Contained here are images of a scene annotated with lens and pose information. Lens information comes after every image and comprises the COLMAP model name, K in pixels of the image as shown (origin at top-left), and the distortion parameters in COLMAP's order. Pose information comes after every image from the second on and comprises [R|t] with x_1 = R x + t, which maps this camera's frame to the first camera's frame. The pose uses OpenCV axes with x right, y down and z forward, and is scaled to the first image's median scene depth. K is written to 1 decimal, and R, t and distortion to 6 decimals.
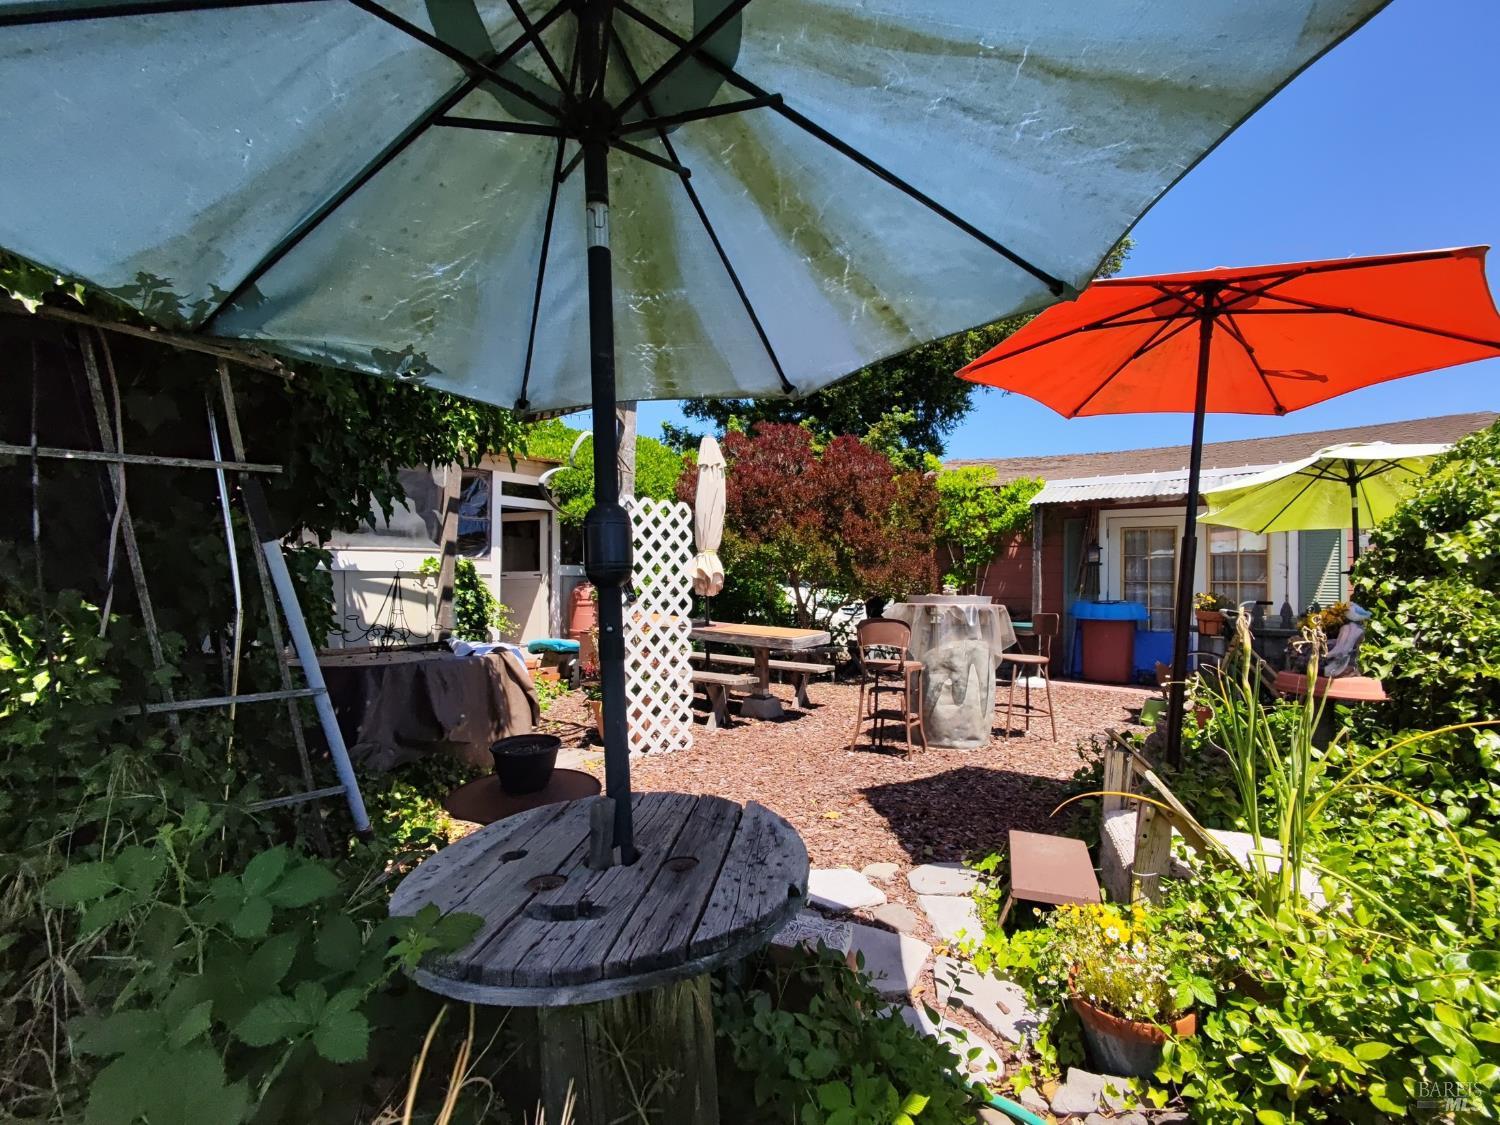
lens RADIAL K [[679.0, 0, 744.2], [0, 679.0, 569.3], [0, 0, 1]] dist [-0.000825, -0.005044]
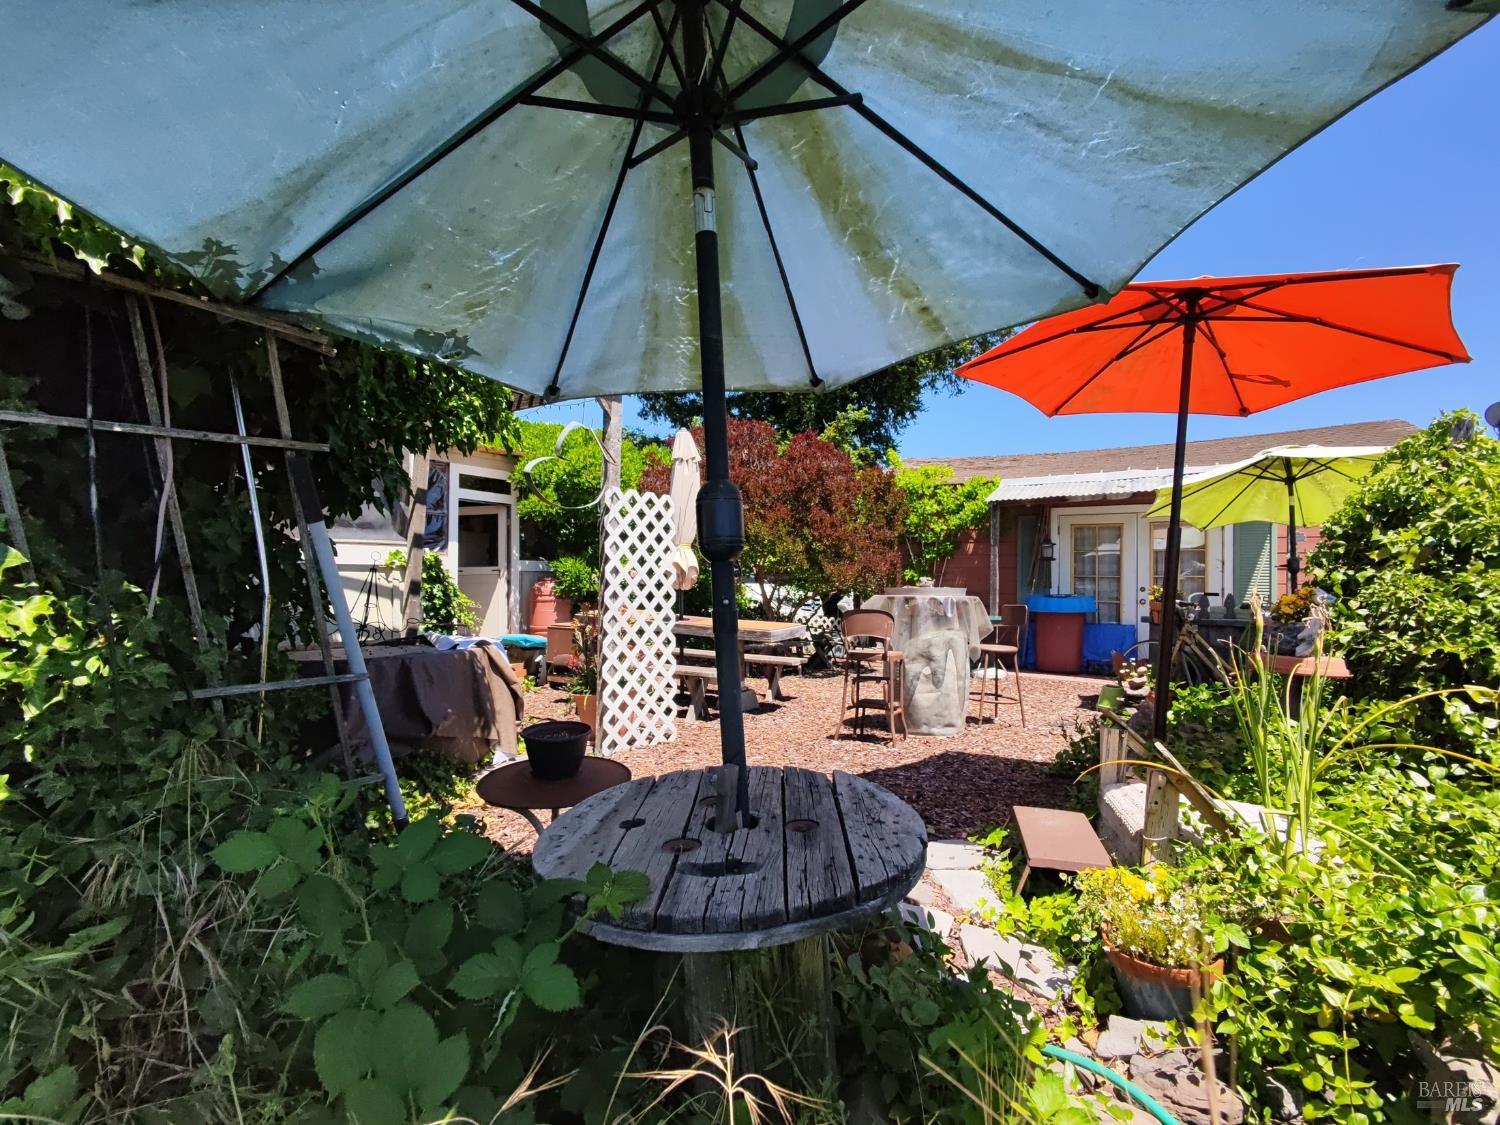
lens RADIAL K [[679.0, 0, 751.2], [0, 679.0, 566.3], [0, 0, 1]] dist [-0.000825, -0.005044]
pose [[0.996650, 0.000973, 0.081781, -0.140325], [-0.000954, 1.000000, -0.000275, 0.019595], [-0.081781, 0.000196, 0.996650, -0.018835]]
